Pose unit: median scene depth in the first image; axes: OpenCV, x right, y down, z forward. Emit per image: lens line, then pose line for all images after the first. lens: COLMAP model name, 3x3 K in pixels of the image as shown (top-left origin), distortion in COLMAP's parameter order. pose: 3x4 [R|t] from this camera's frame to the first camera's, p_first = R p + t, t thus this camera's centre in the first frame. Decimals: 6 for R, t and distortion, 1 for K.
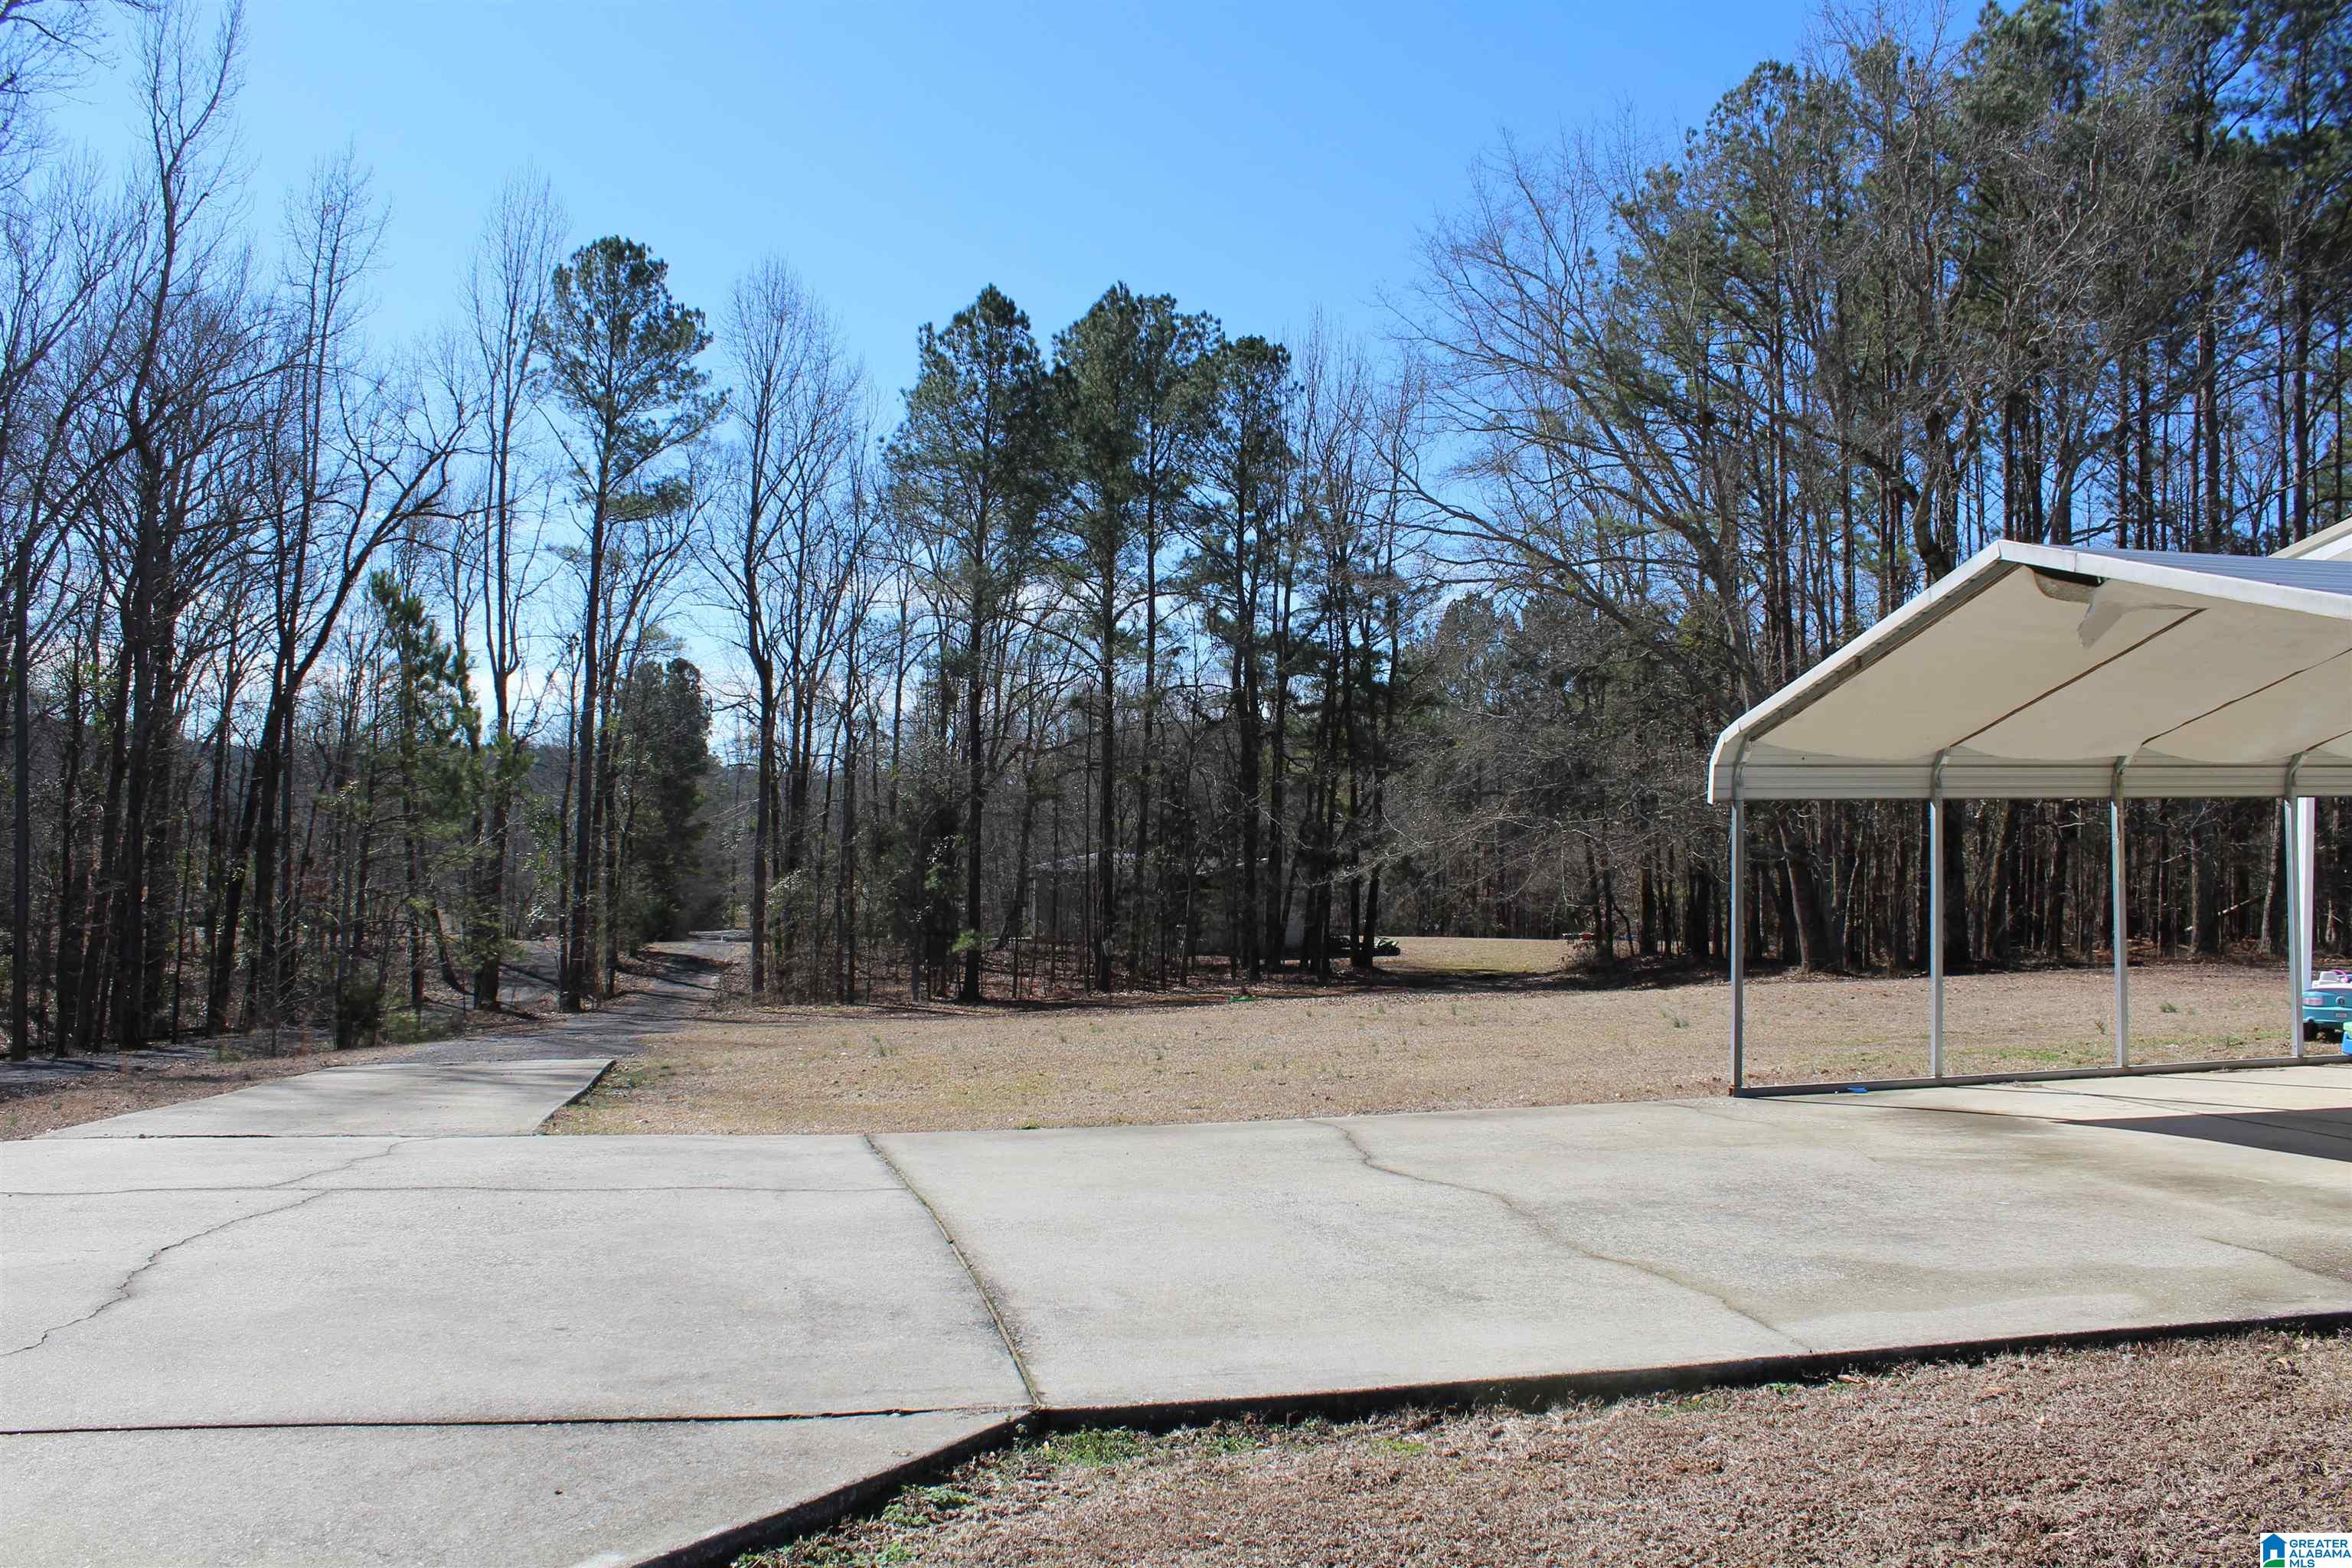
lens RADIAL K [[1945.3, 0, 1178.0], [0, 1945.3, 803.2], [0, 0, 1]] dist [-0.169805, 0.150634]
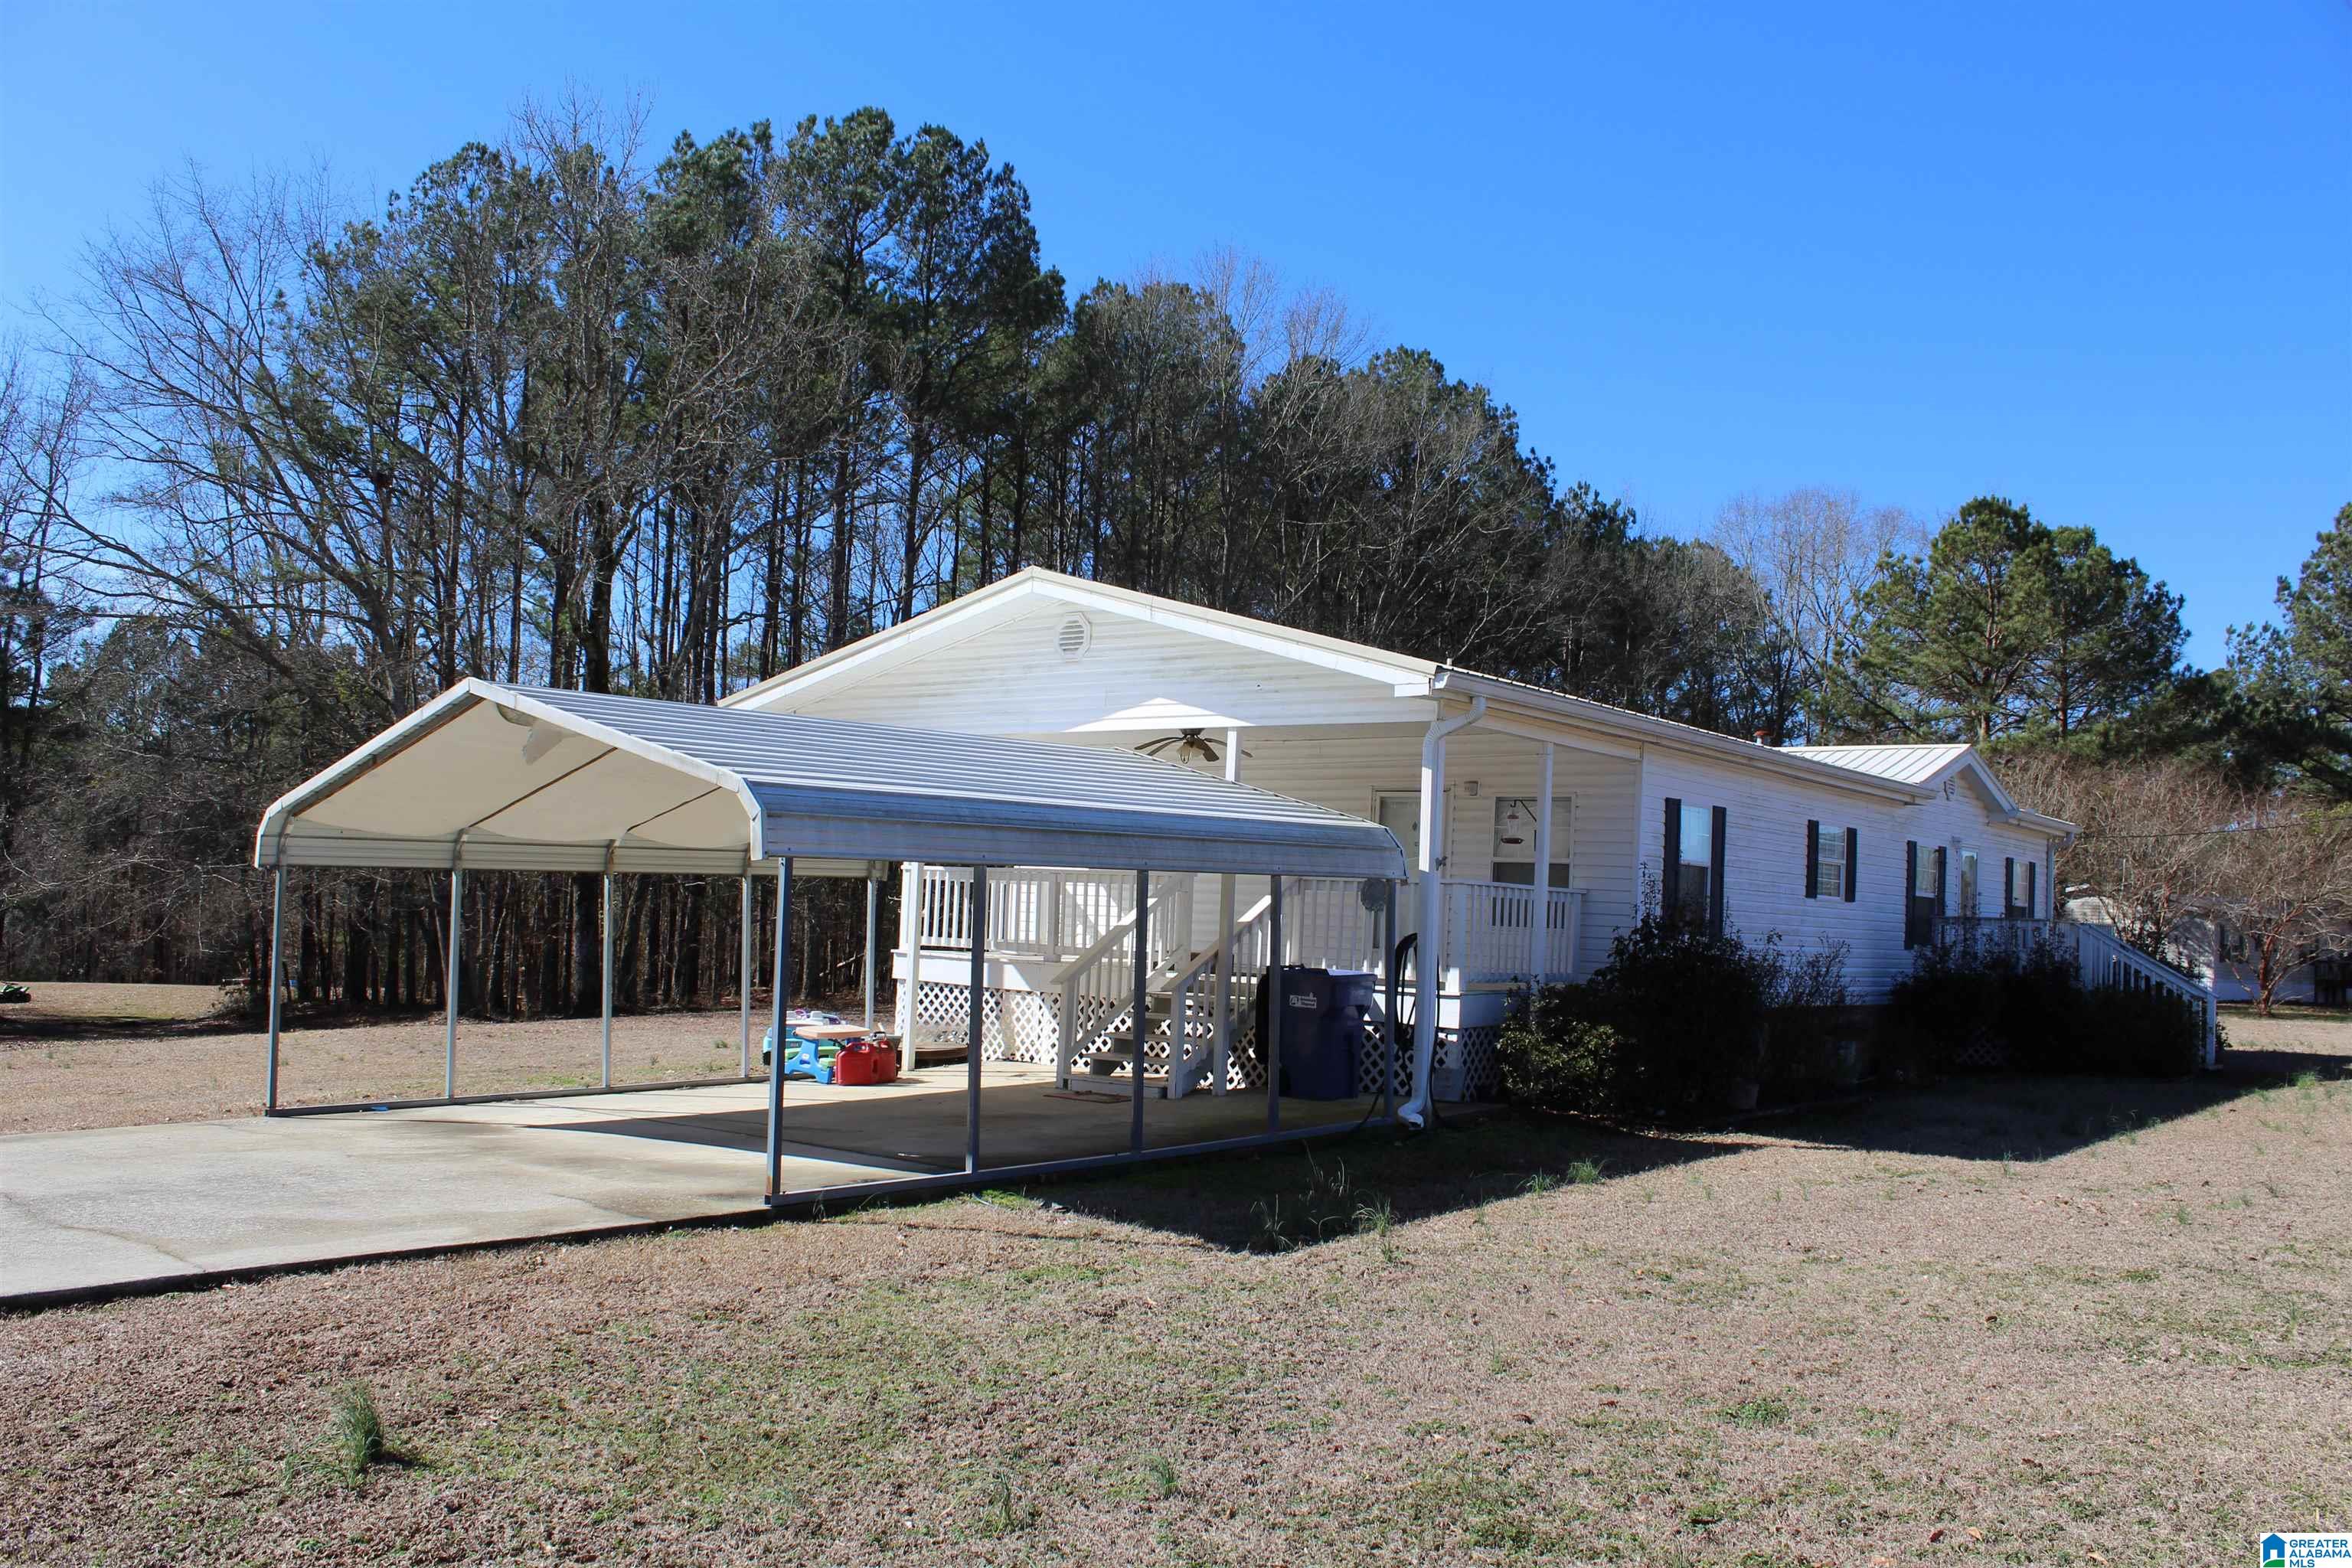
lens RADIAL K [[1945.3, 0, 1178.0], [0, 1945.3, 803.2], [0, 0, 1]] dist [-0.169805, 0.150634]
pose [[0.791484, 0.048102, 0.609294, 0.004598], [-0.032963, 0.998807, -0.036033, -0.003887], [-0.610300, 0.008435, 0.792125, -0.062562]]
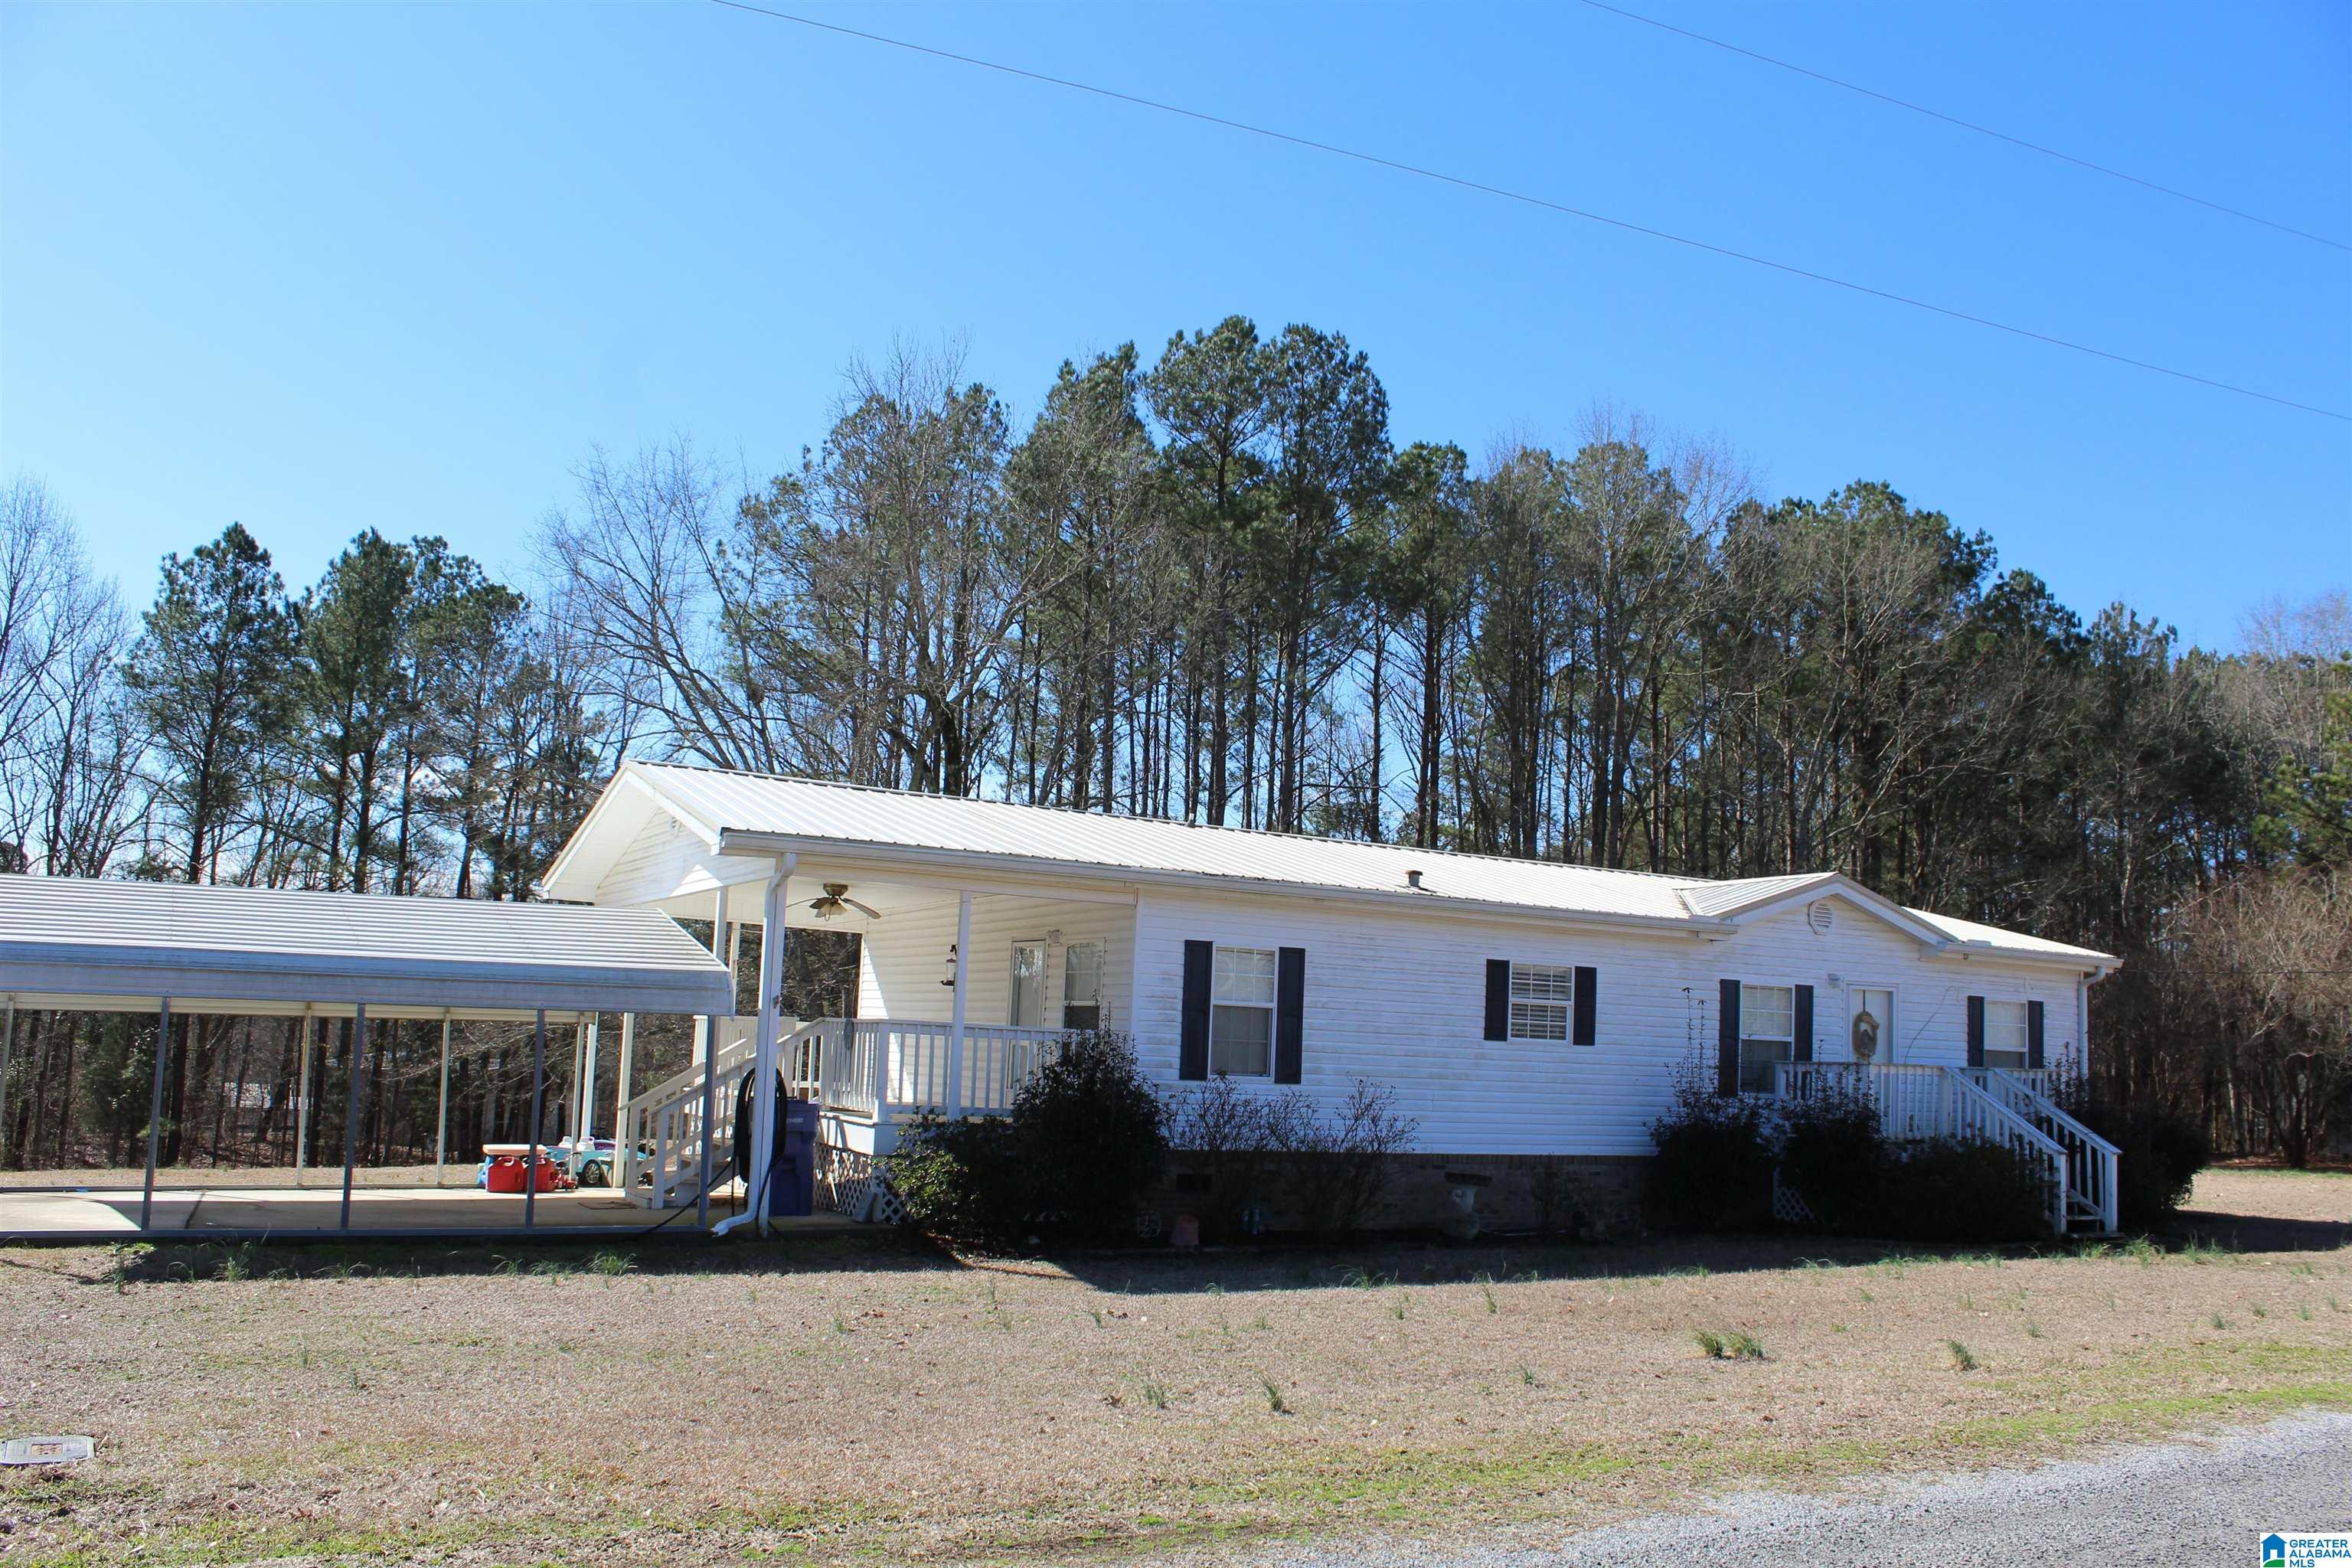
lens RADIAL K [[1945.3, 0, 1178.0], [0, 1945.3, 803.2], [0, 0, 1]] dist [-0.169805, 0.150634]
pose [[0.965454, 0.054372, 0.254838, 0.208798], [-0.025883, 0.993162, -0.113843, -0.005274], [-0.259285, 0.103314, 0.960259, -0.196567]]
